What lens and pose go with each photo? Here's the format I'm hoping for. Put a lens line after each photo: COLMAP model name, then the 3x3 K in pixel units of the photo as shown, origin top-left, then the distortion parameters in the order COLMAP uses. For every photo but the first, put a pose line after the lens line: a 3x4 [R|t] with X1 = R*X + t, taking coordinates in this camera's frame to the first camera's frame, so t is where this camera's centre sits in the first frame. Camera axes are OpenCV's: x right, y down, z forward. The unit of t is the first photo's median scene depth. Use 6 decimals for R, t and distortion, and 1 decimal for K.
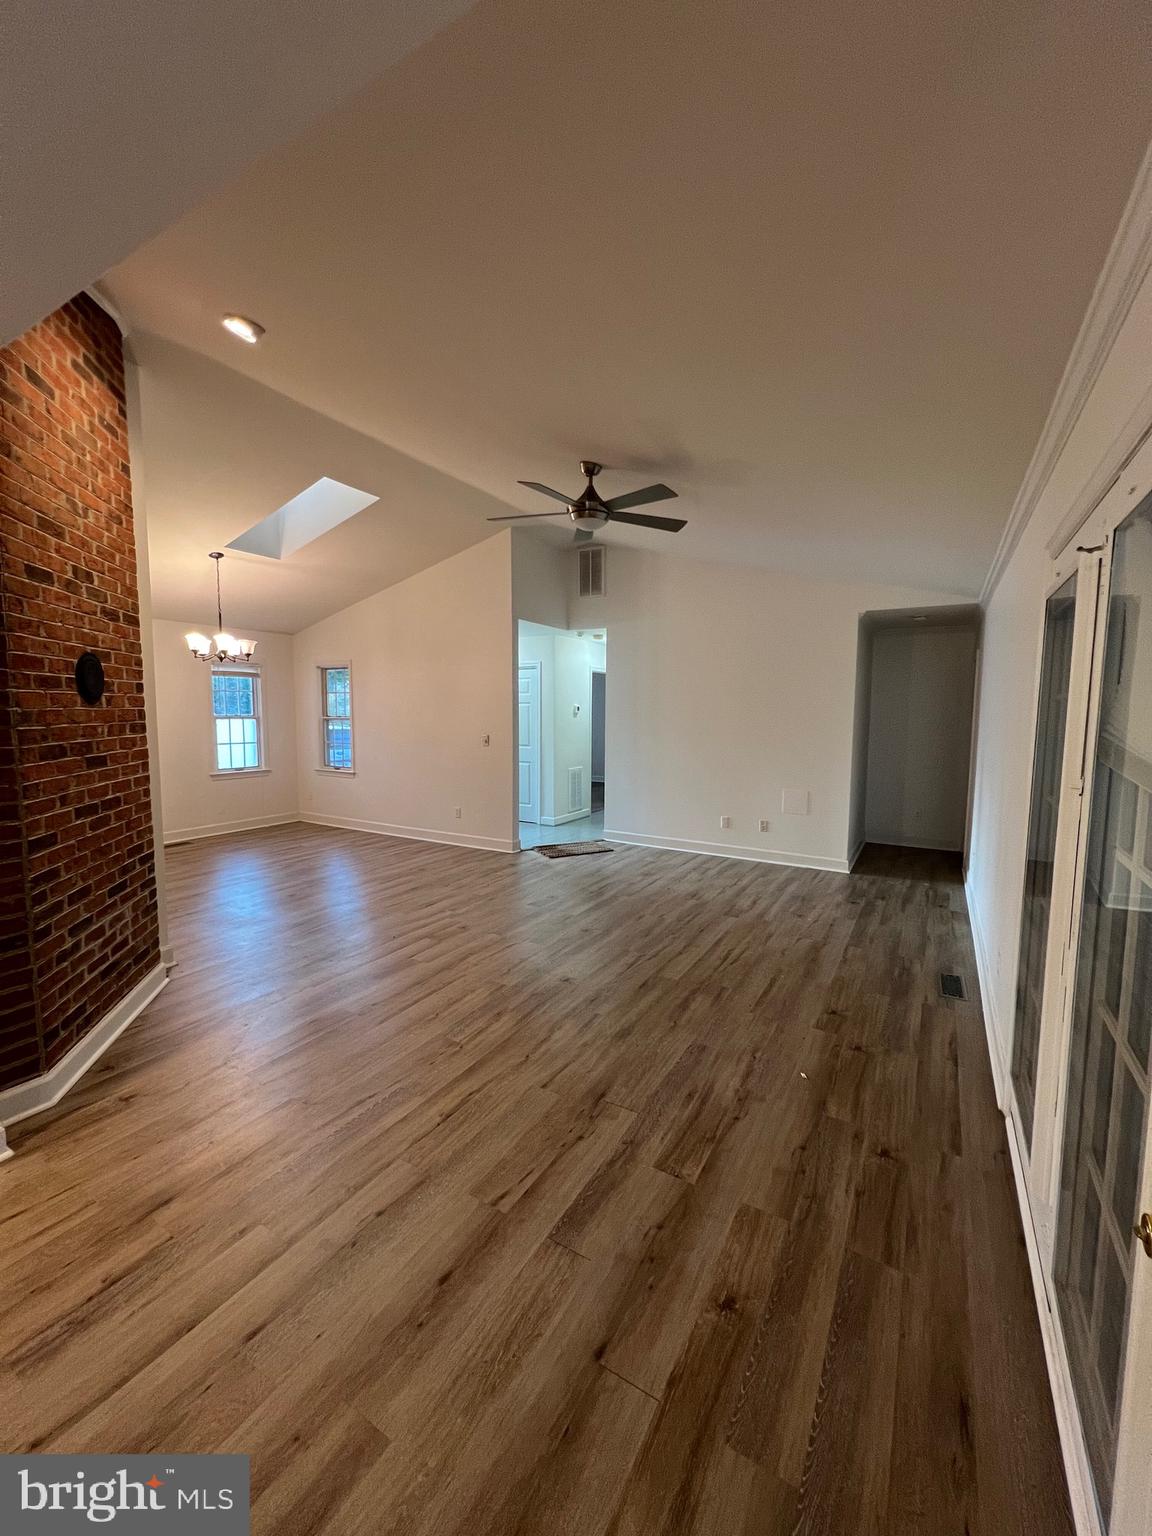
lens RADIAL K [[613.0, 0, 576.0], [0, 613.0, 768.0], [0, 0, 1]] dist [0.000150, 0.000852]
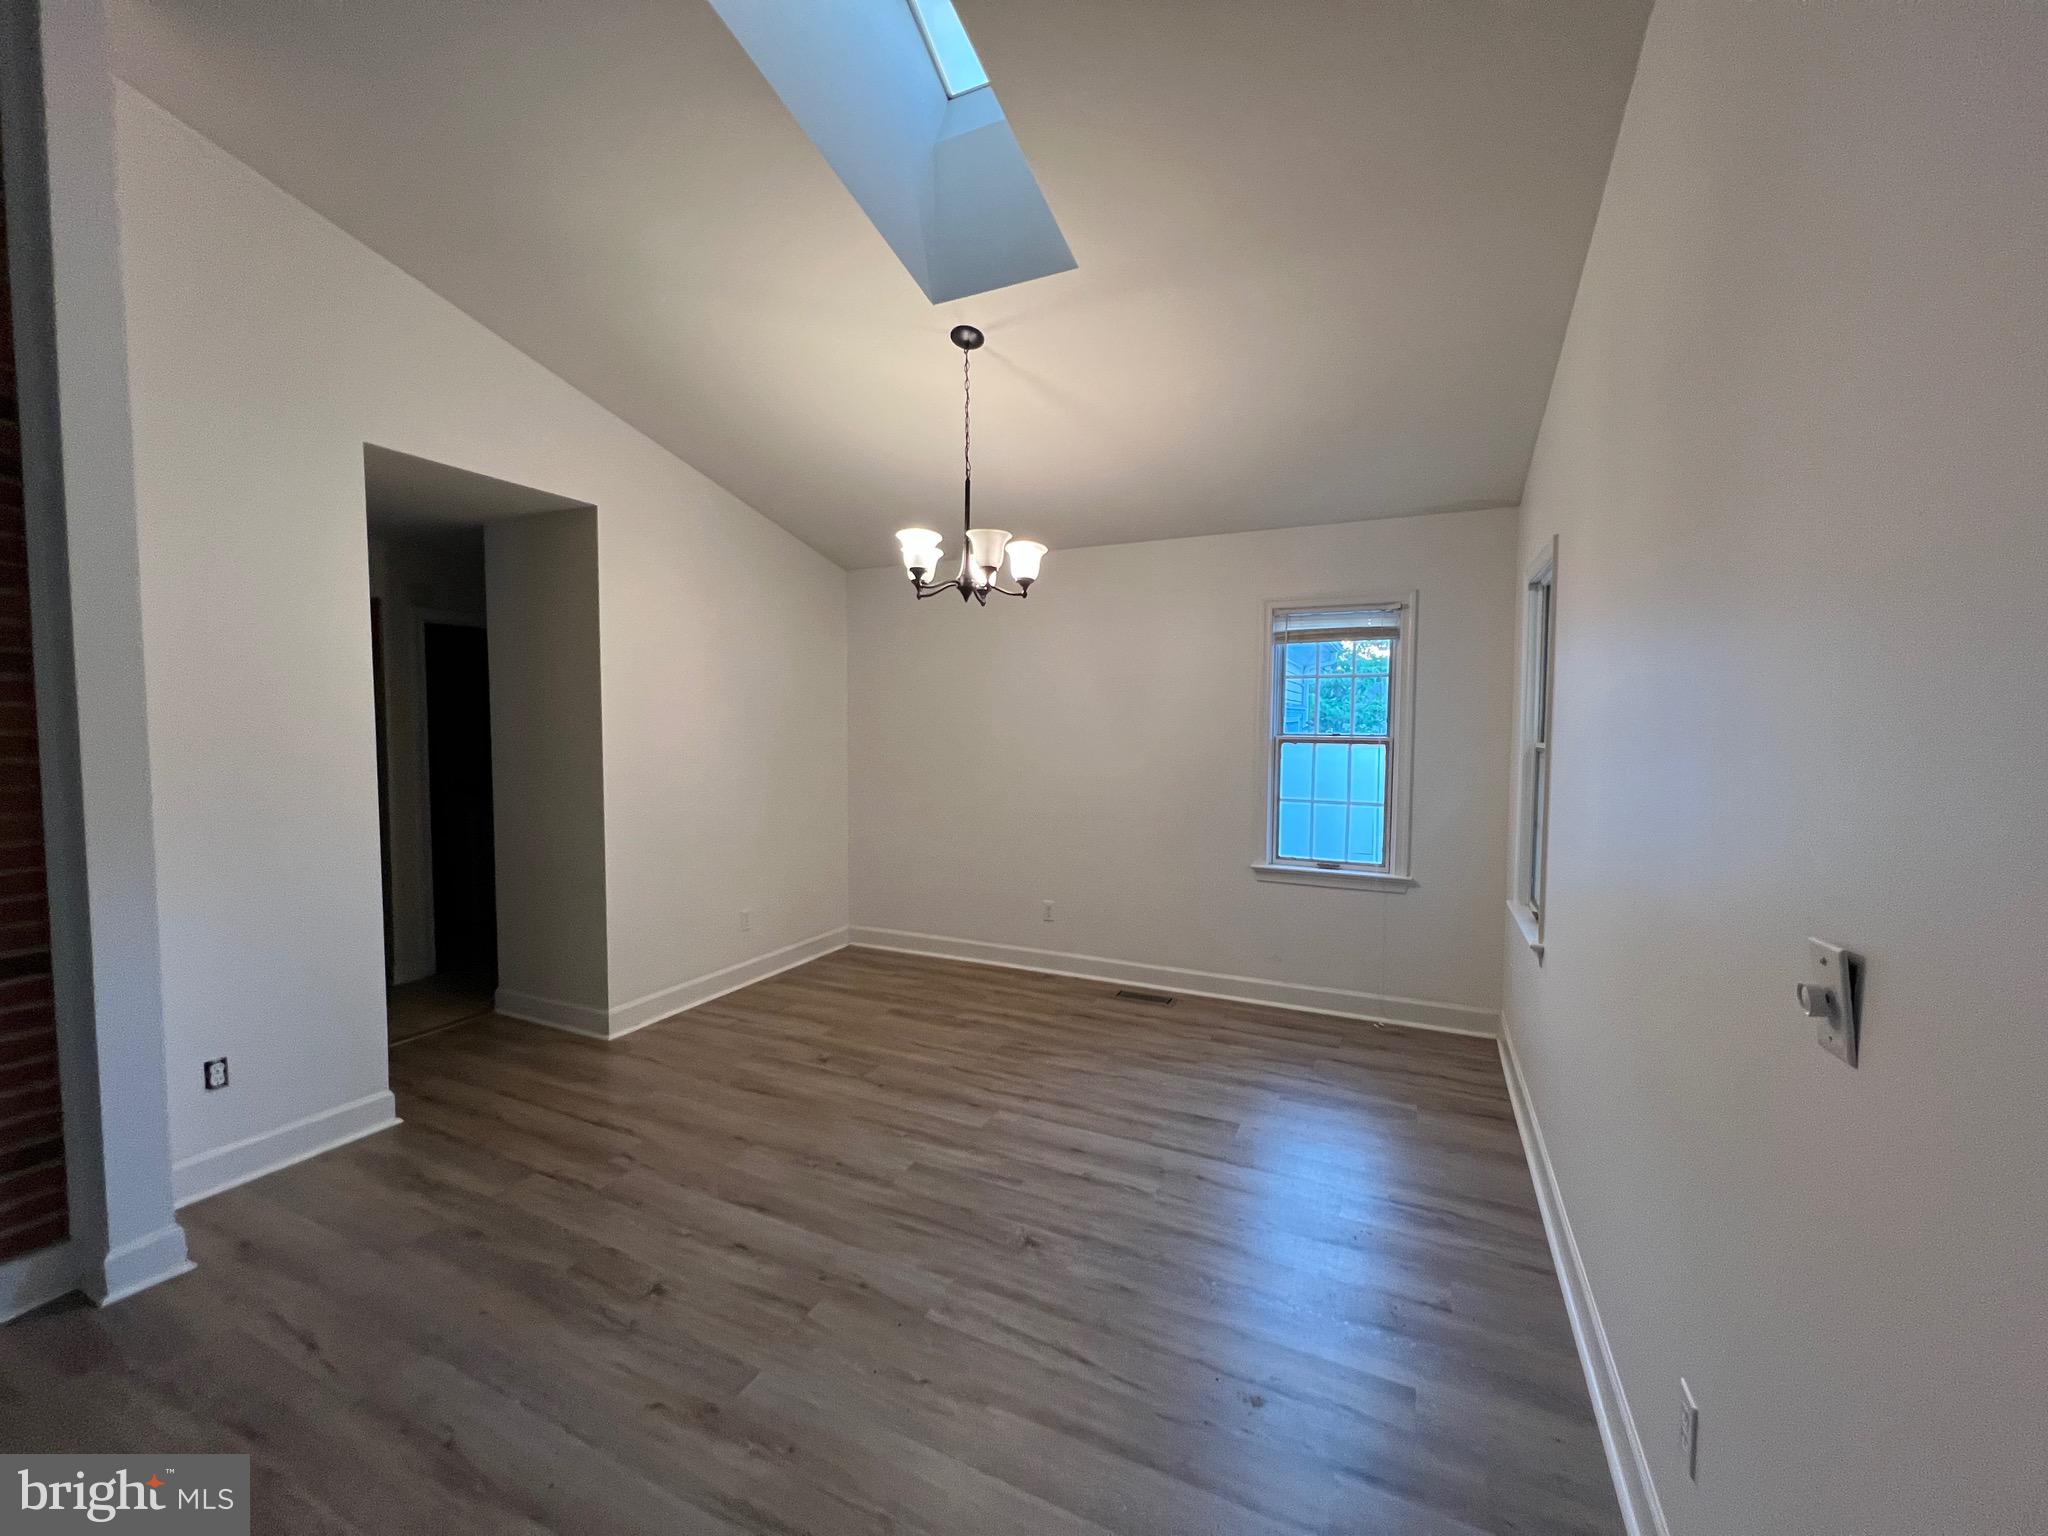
lens RADIAL K [[817.3, 0, 1024.0], [0, 817.3, 768.0], [0, 0, 1]] dist [0.000150, 0.000852]
pose [[0.087606, 0.046799, -0.995055, -0.029053], [-0.095357, 0.994703, 0.038387, -0.073616], [0.991581, 0.091522, 0.091605, 0.856691]]
